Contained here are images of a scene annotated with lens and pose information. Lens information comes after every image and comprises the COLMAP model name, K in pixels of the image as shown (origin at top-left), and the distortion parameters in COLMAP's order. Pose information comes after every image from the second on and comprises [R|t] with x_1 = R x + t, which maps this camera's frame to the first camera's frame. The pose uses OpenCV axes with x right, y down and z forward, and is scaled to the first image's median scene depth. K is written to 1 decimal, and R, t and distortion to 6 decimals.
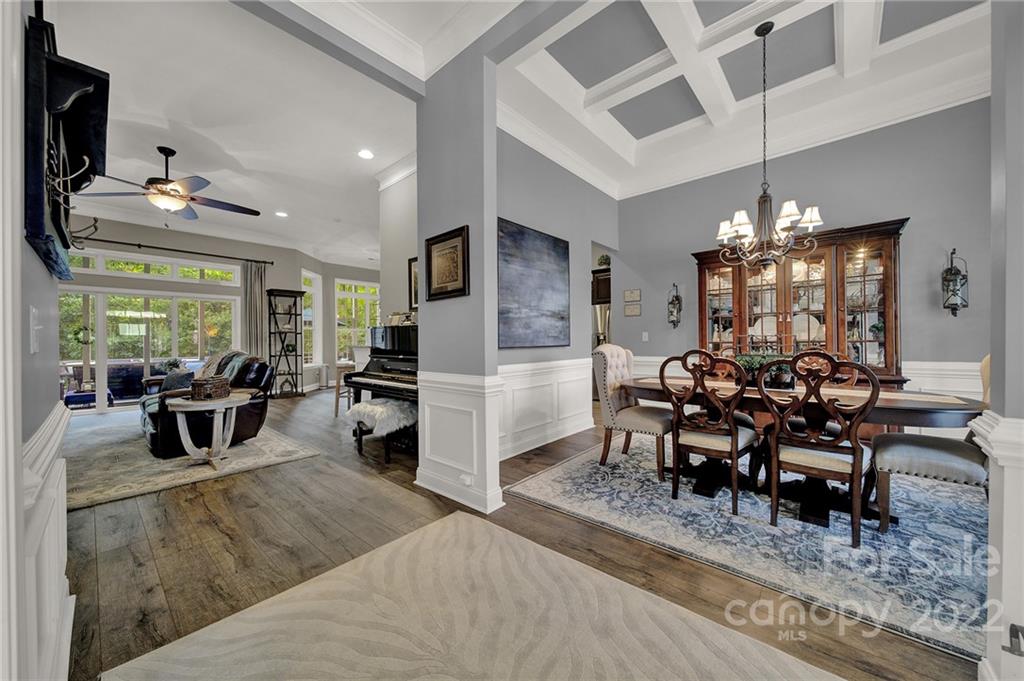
lens RADIAL K [[368.4, 0, 512.7], [0, 368.4, 336.5], [0, 0, 1]] dist [0.000355, 0.000044]
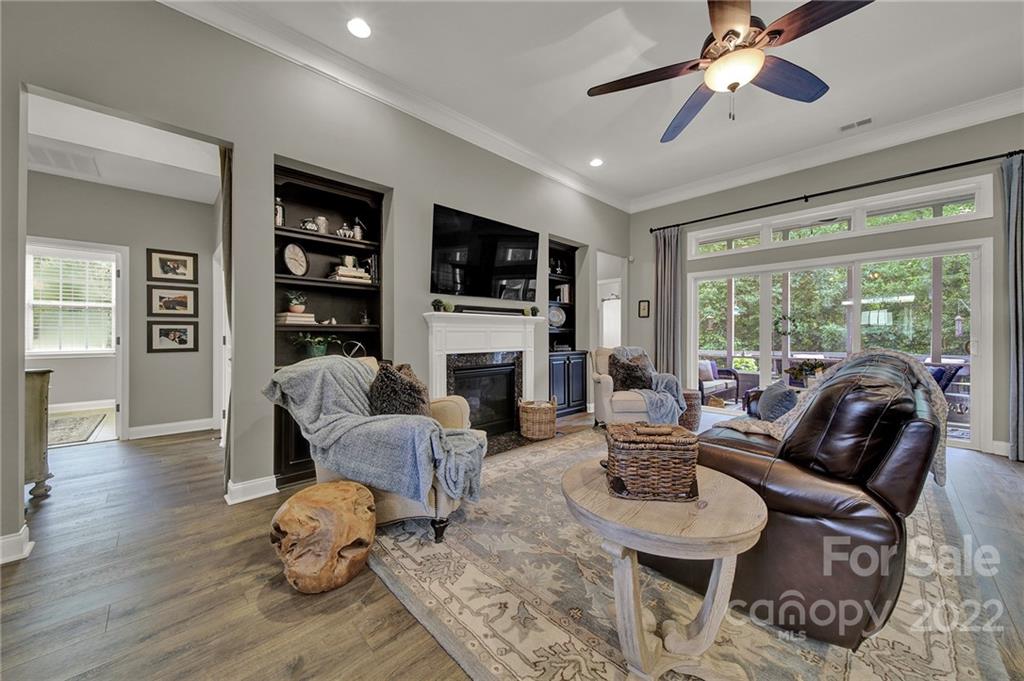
lens RADIAL K [[368.4, 0, 512.7], [0, 368.4, 336.5], [0, 0, 1]] dist [0.000355, 0.000044]
pose [[-0.083452, 0.013912, -0.996415, -0.407102], [0.007963, 0.999880, 0.013294, 0.014653], [0.996480, -0.006825, -0.083553, 0.799303]]
